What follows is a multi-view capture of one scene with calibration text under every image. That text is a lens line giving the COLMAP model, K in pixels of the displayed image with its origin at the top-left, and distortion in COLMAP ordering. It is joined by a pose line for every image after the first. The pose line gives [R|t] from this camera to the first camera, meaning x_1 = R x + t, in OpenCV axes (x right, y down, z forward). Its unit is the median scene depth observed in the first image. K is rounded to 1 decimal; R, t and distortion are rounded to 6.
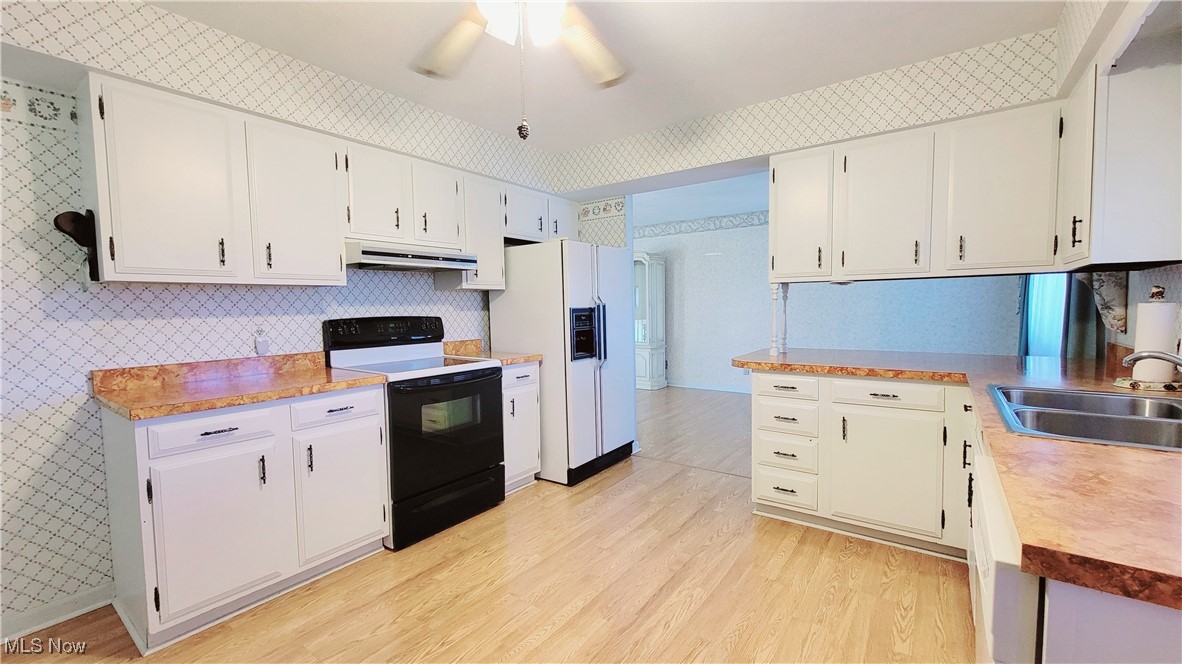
lens RADIAL K [[481.6, 0, 589.8], [0, 481.6, 336.0], [0, 0, 1]] dist [0.000603, 0.000174]
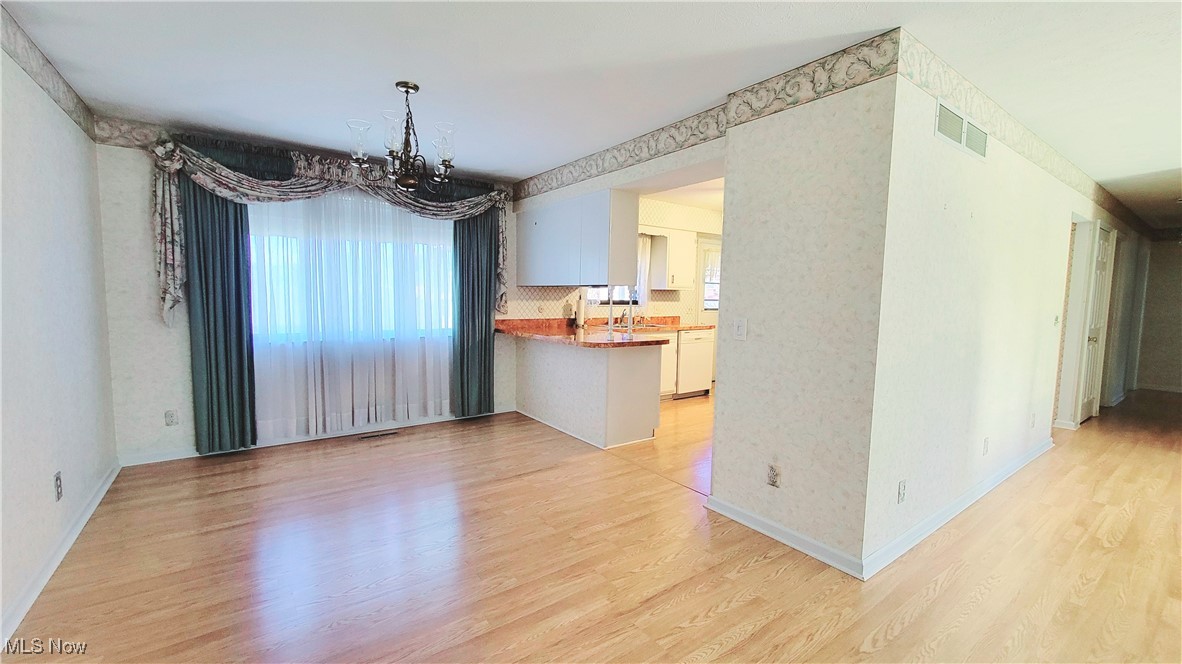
lens RADIAL K [[481.6, 0, 589.8], [0, 481.6, 336.0], [0, 0, 1]] dist [0.000603, 0.000174]
pose [[-0.952015, -0.026573, 0.304895, 0.087393], [0.017473, 0.989879, 0.140832, -0.183985], [-0.305552, 0.139402, -0.941916, 2.629339]]
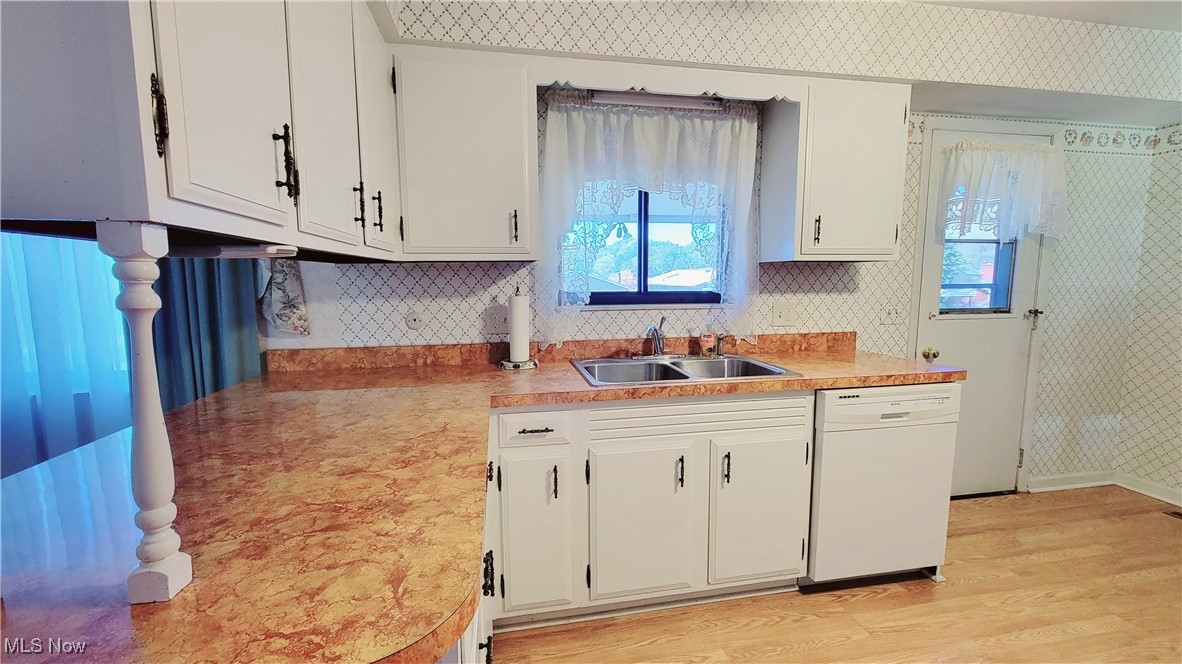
lens RADIAL K [[481.6, 0, 589.8], [0, 481.6, 336.0], [0, 0, 1]] dist [0.000603, 0.000174]
pose [[-0.728585, -0.061669, 0.682173, 0.142895], [0.062234, 0.985859, 0.155591, -0.095002], [-0.682122, 0.155816, -0.714445, 1.140932]]
